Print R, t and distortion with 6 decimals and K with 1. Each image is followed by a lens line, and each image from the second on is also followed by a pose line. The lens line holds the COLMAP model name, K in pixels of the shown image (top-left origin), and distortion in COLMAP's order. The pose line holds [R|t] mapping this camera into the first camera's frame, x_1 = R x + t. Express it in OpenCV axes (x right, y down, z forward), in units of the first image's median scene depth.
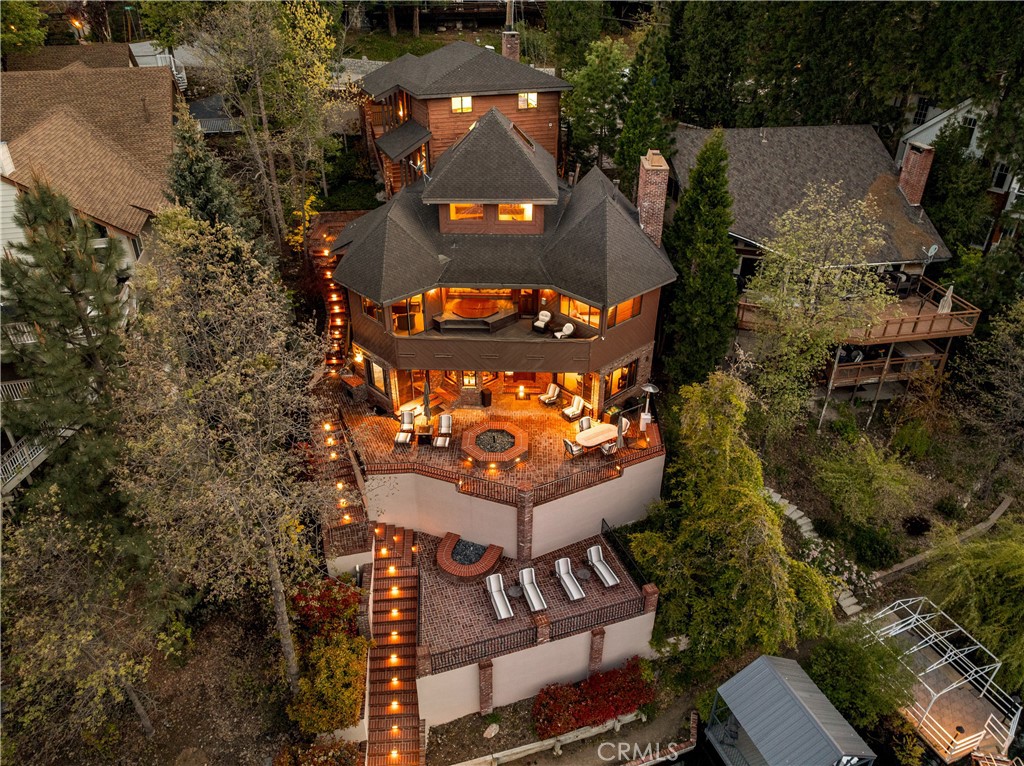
lens RADIAL K [[728.0, 0, 512.0], [0, 728.0, 383.0], [0, 0, 1]] dist [-0.034961, 0.005245]
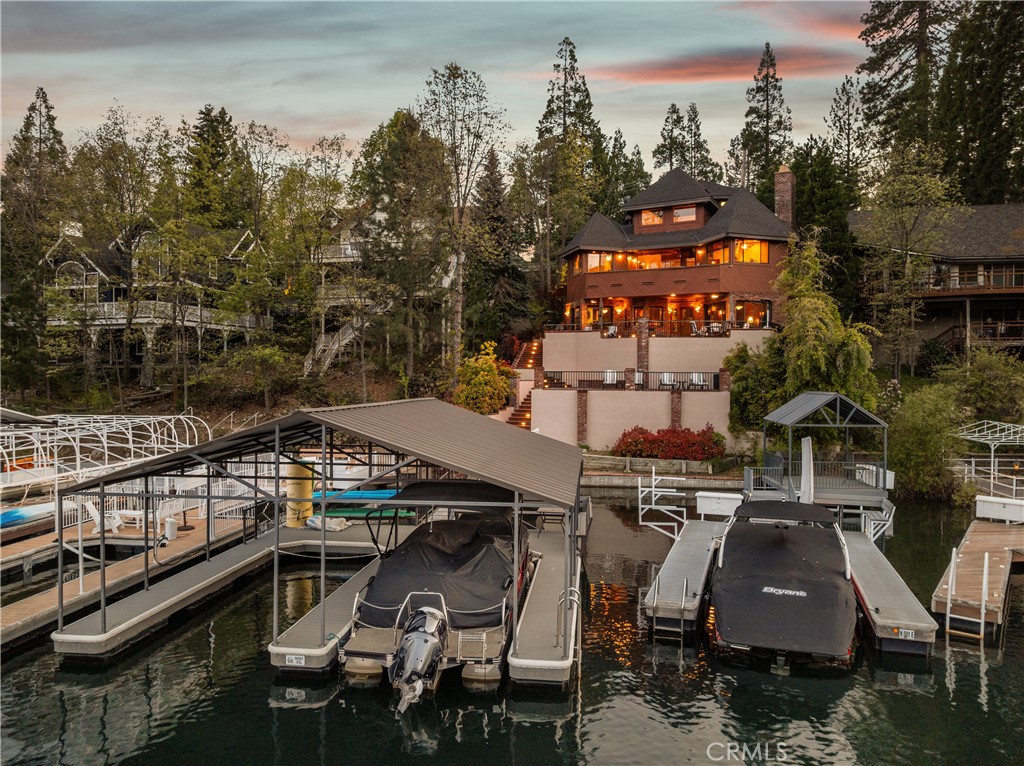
lens RADIAL K [[728.0, 0, 512.0], [0, 728.0, 383.0], [0, 0, 1]] dist [-0.034961, 0.005245]
pose [[0.890361, 0.003279, -0.455244, 0.386630], [-0.235893, 0.858587, -0.455174, 0.855153], [0.389374, 0.512658, 0.765225, -0.078175]]
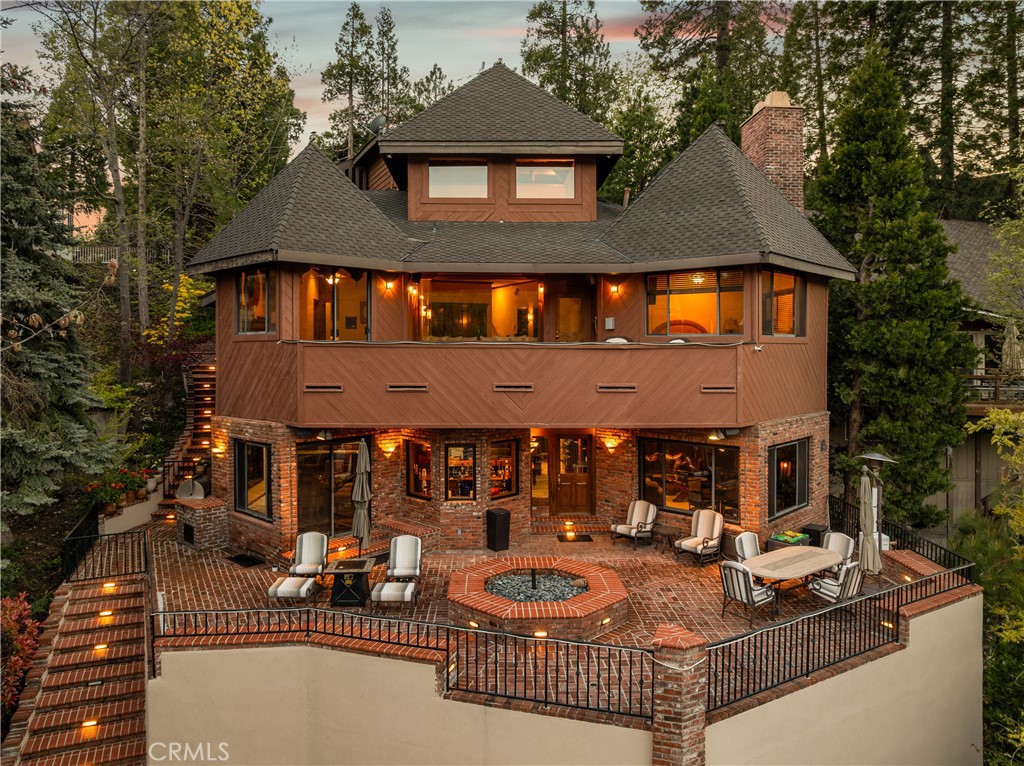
lens RADIAL K [[737.7, 0, 512.0], [0, 737.7, 343.1], [0, 0, 1]] dist [-0.040067, 0.005370]
pose [[0.997862, -0.003410, 0.065266, -0.062477], [0.036931, 0.853331, -0.520060, 0.176482], [-0.053920, 0.521359, 0.851632, 0.626656]]
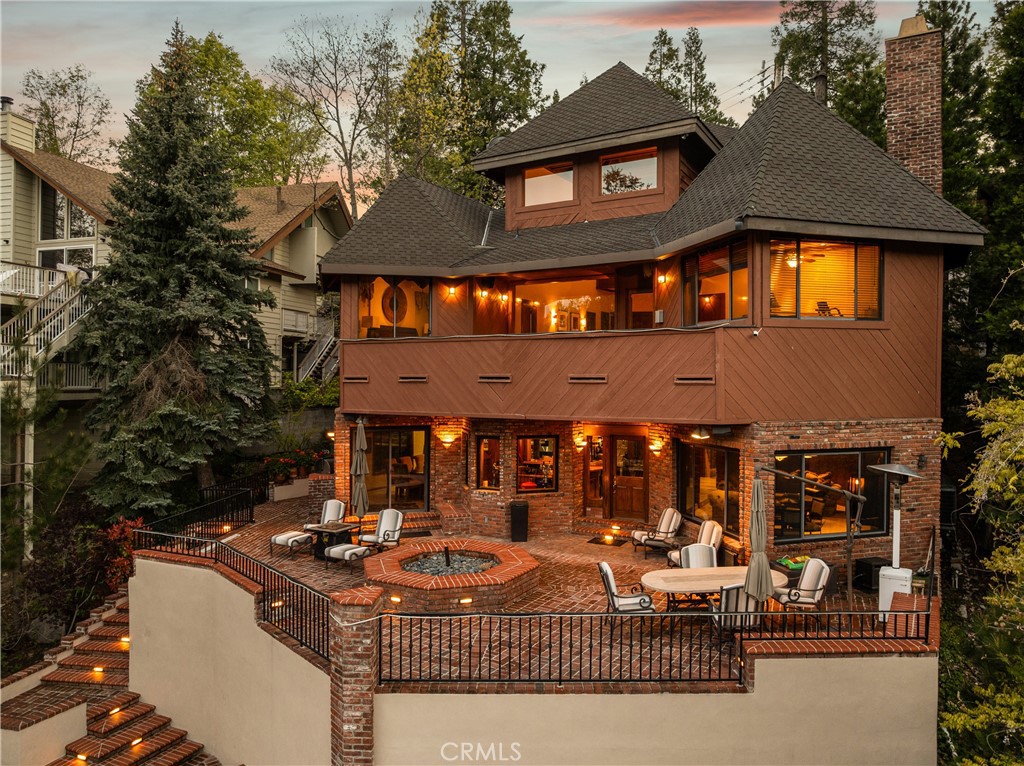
lens RADIAL K [[728.0, 0, 512.0], [0, 728.0, 383.0], [0, 0, 1]] dist [-0.034961, 0.005245]
pose [[0.876072, -0.002800, -0.482172, 0.202317], [-0.245874, 0.857612, -0.451716, 0.170930], [0.414781, 0.514289, 0.750642, 0.689294]]
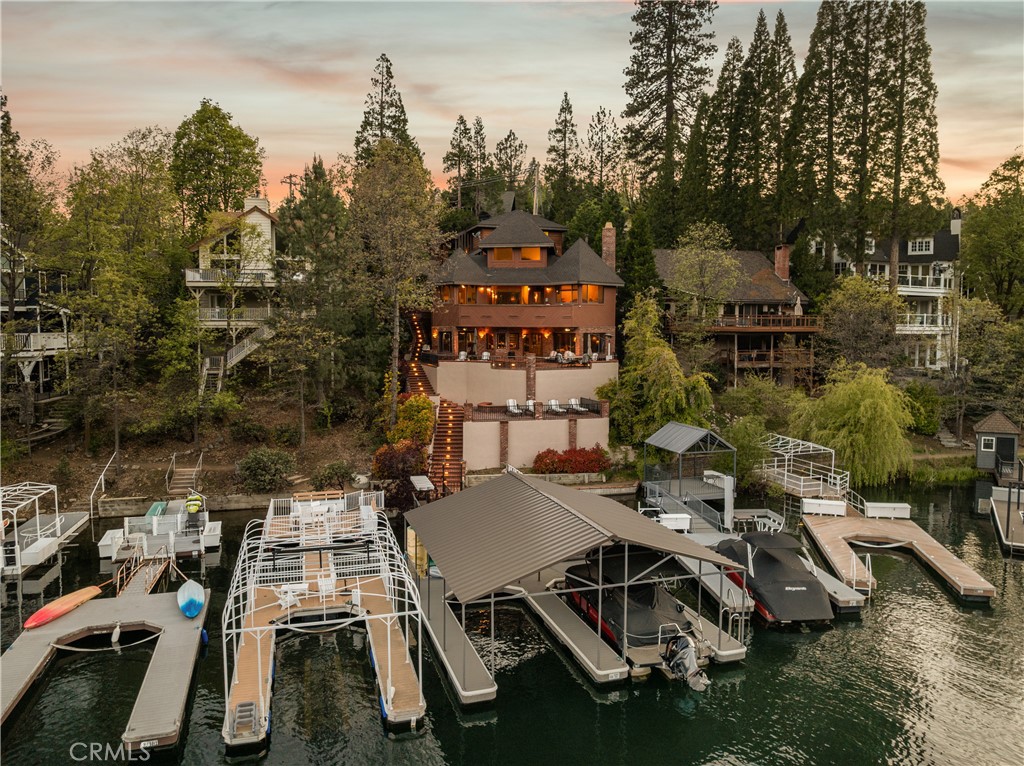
lens RADIAL K [[728.0, 0, 512.0], [0, 728.0, 383.0], [0, 0, 1]] dist [-0.034961, 0.005245]
pose [[0.998236, 0.000544, -0.059375, 0.069316], [-0.027094, 0.893961, -0.447324, 0.892276], [0.052836, 0.448144, 0.892399, -0.465540]]
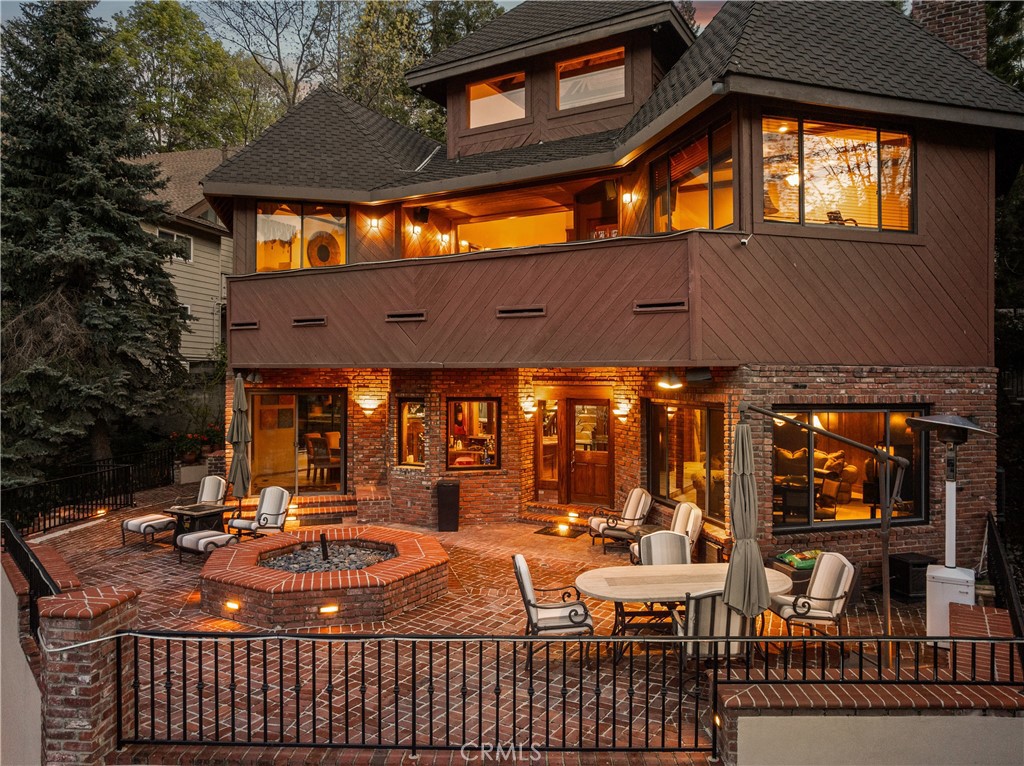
lens RADIAL K [[733.6, 0, 493.0], [0, 733.6, 355.7], [0, 0, 1]] dist [-0.035468, 0.011053]
pose [[0.864545, -0.018043, -0.502232, 0.186838], [-0.258059, 0.841602, -0.474459, 0.137889], [0.431240, 0.539796, 0.722946, 0.799711]]
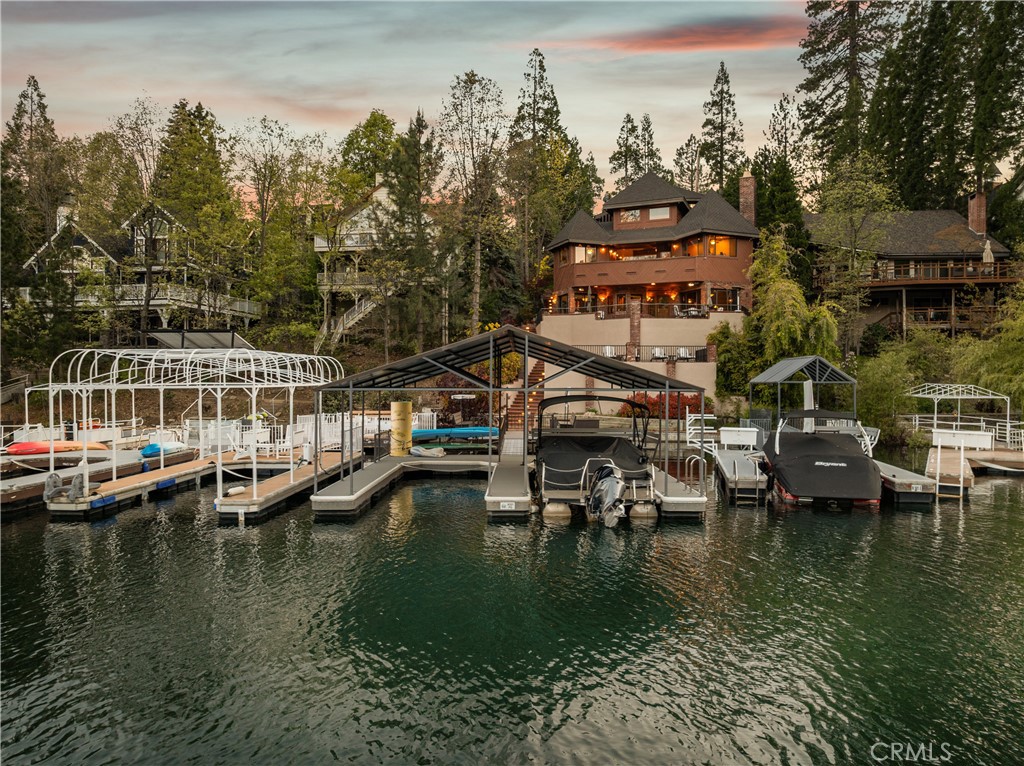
lens RADIAL K [[728.0, 0, 512.0], [0, 728.0, 383.0], [0, 0, 1]] dist [-0.034961, 0.005245]
pose [[0.931547, -0.001073, -0.363620, 0.309641], [-0.187459, 0.855449, -0.482770, 1.006105], [0.311576, 0.517886, 0.796689, -0.215984]]
